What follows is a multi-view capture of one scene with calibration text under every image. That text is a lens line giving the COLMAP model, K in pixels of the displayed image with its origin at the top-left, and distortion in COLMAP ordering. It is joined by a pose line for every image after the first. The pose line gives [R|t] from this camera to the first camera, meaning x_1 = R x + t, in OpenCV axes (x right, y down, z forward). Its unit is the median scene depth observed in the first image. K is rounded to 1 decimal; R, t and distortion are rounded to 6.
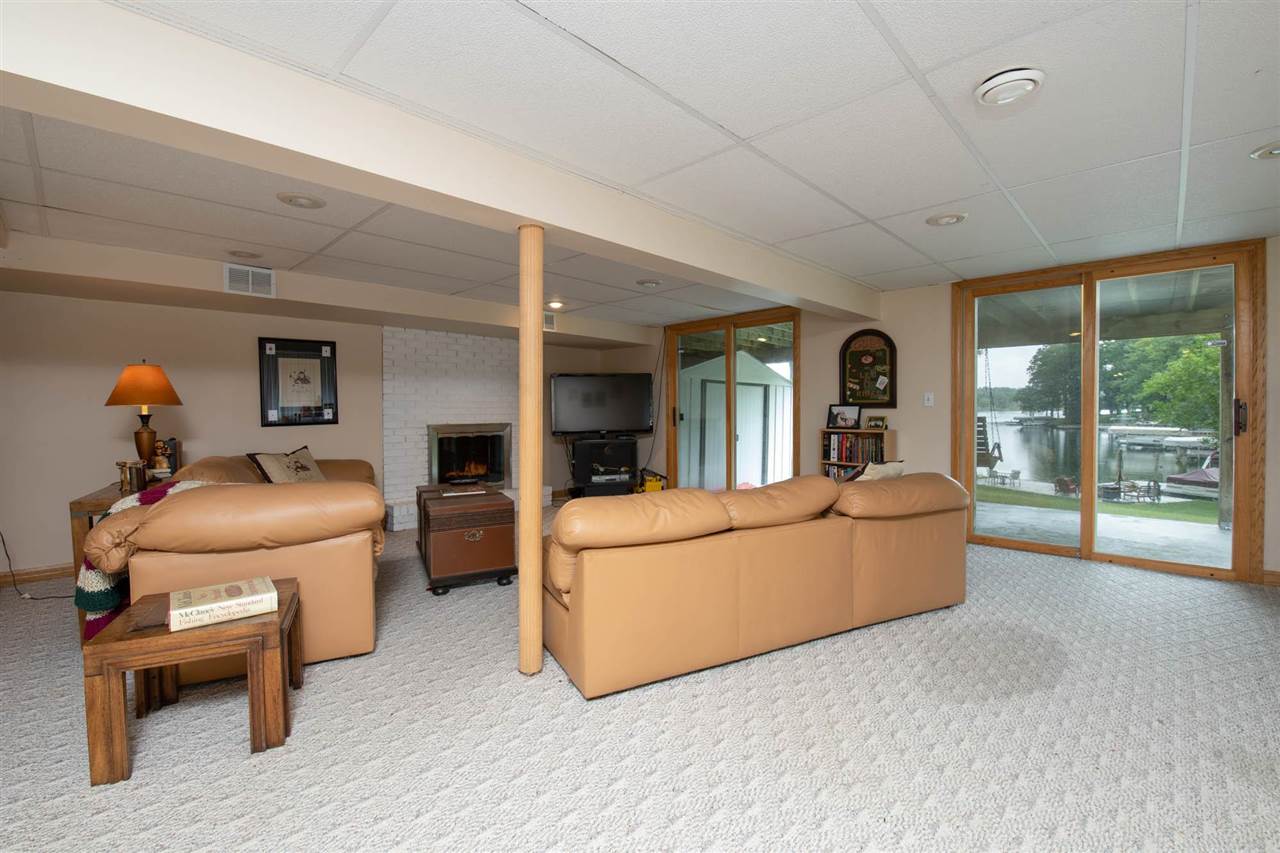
lens RADIAL K [[564.3, 0, 636.0], [0, 564.3, 421.7], [0, 0, 1]] dist [-0.010569, -0.000957]
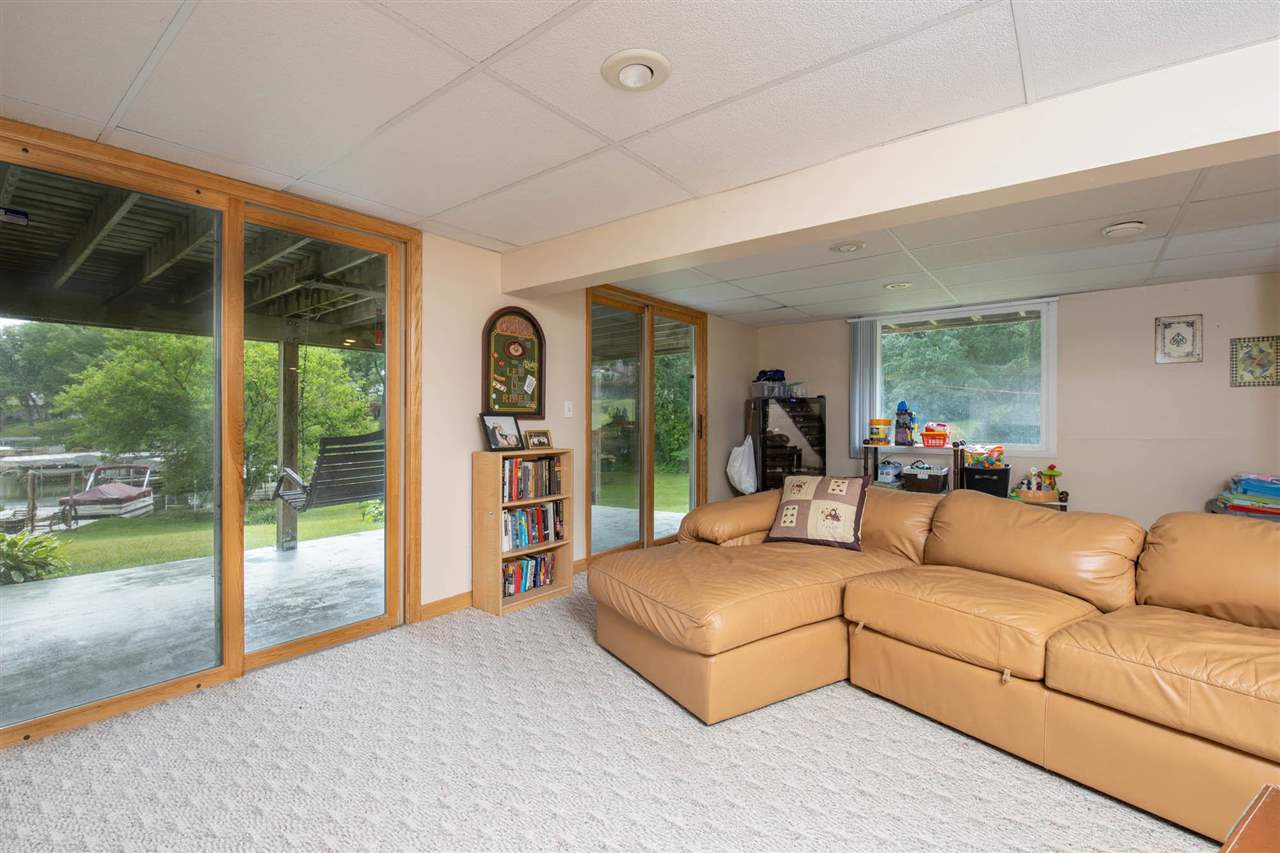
lens RADIAL K [[564.3, 0, 640.1], [0, 564.3, 427.3], [0, 0, 1]] dist [-0.010569, -0.000957]
pose [[-0.107372, -0.006283, 0.994199, -0.299787], [0.025197, 0.999642, 0.009039, -0.016536], [-0.993900, 0.026021, -0.107175, 0.910303]]
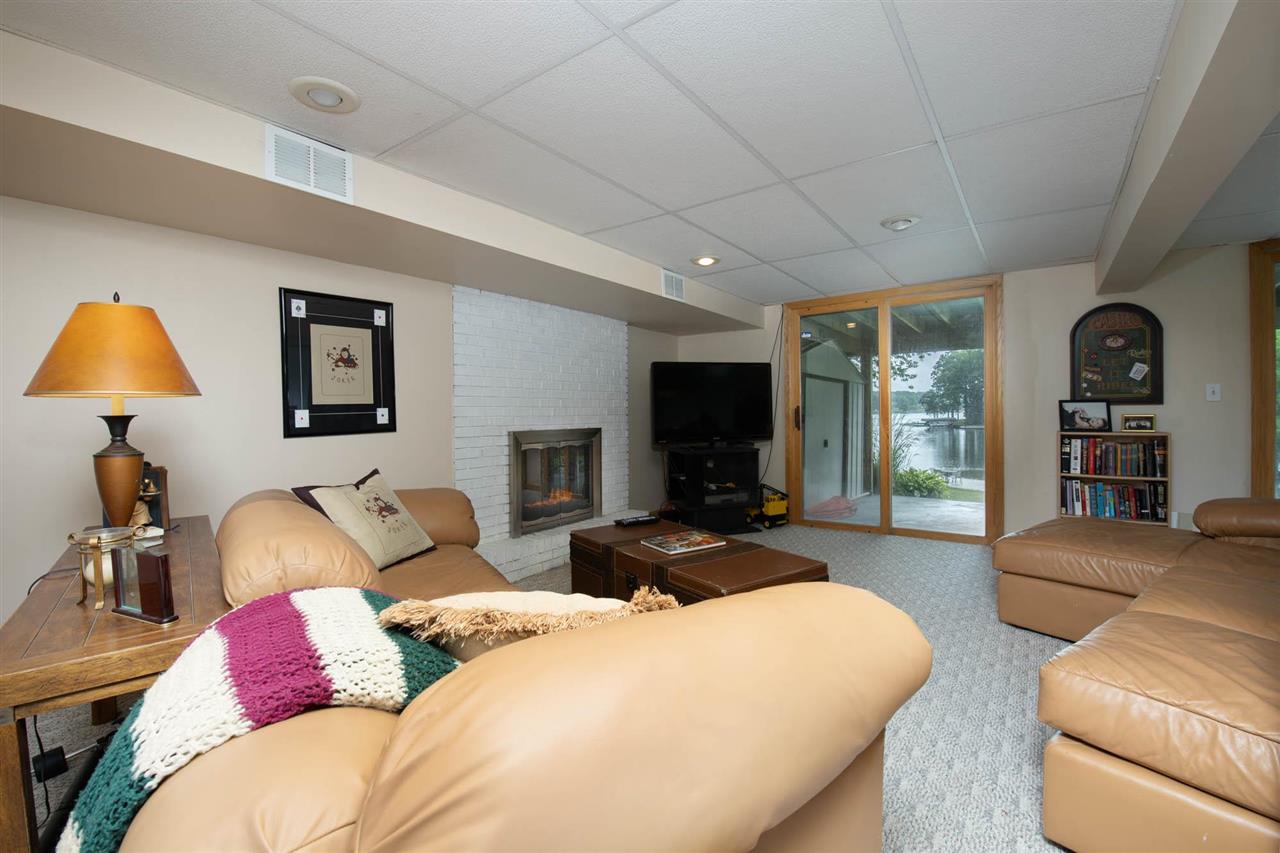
lens RADIAL K [[564.3, 0, 638.4], [0, 564.3, 419.5], [0, 0, 1]] dist [-0.010569, -0.000957]
pose [[0.989254, -0.006871, 0.146044, -0.351005], [0.008419, 0.999915, -0.009982, -0.001196], [-0.145963, 0.011104, 0.989228, 0.326557]]
